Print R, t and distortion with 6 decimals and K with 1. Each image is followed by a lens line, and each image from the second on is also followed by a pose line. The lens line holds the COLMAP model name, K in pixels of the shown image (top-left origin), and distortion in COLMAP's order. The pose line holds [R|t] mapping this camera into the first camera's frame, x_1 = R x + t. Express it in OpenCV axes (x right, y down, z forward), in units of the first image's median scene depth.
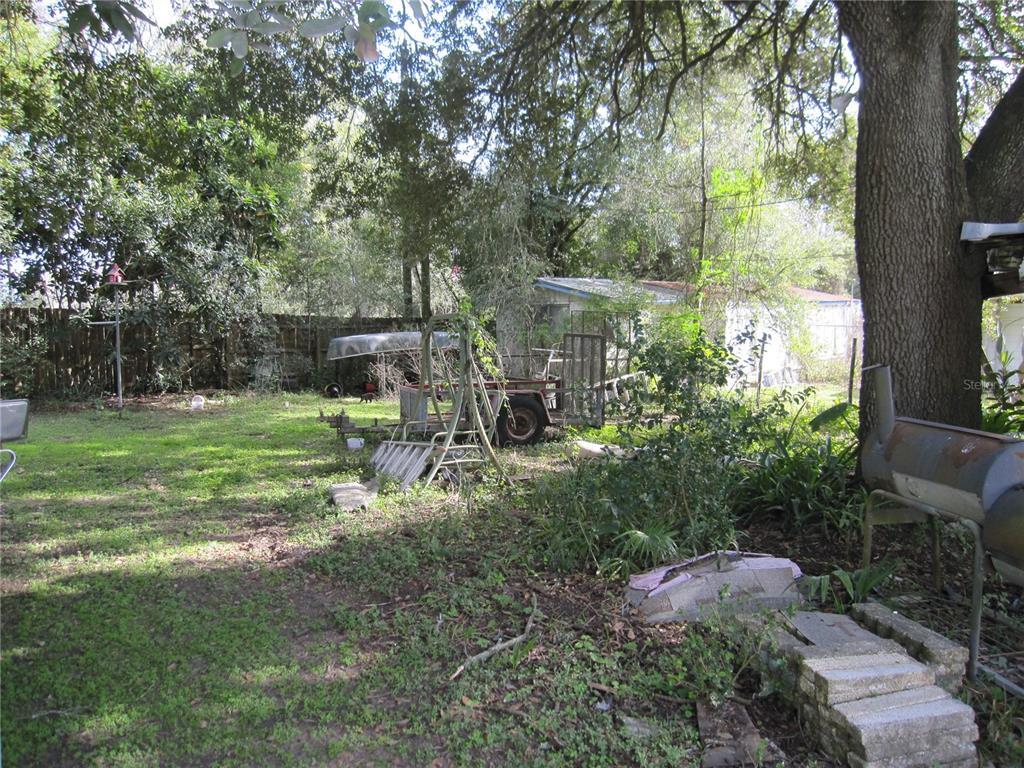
lens RADIAL K [[837.0, 0, 512.0], [0, 837.0, 384.0], [0, 0, 1]] dist [-0.066743, 0.003424]
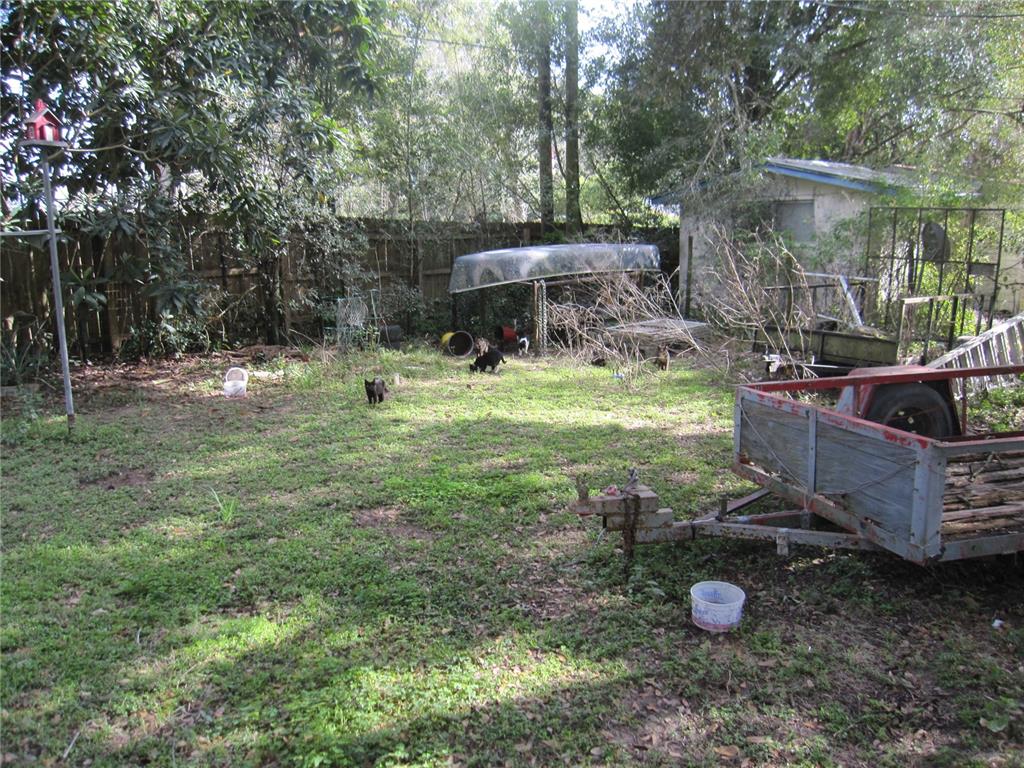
lens RADIAL K [[837.0, 0, 512.0], [0, 837.0, 384.0], [0, 0, 1]] dist [-0.066743, 0.003424]
pose [[0.998475, 0.000895, -0.055205, -0.149437], [0.004943, 0.994404, 0.105525, -0.027861], [0.054990, -0.105637, 0.992883, 0.416068]]
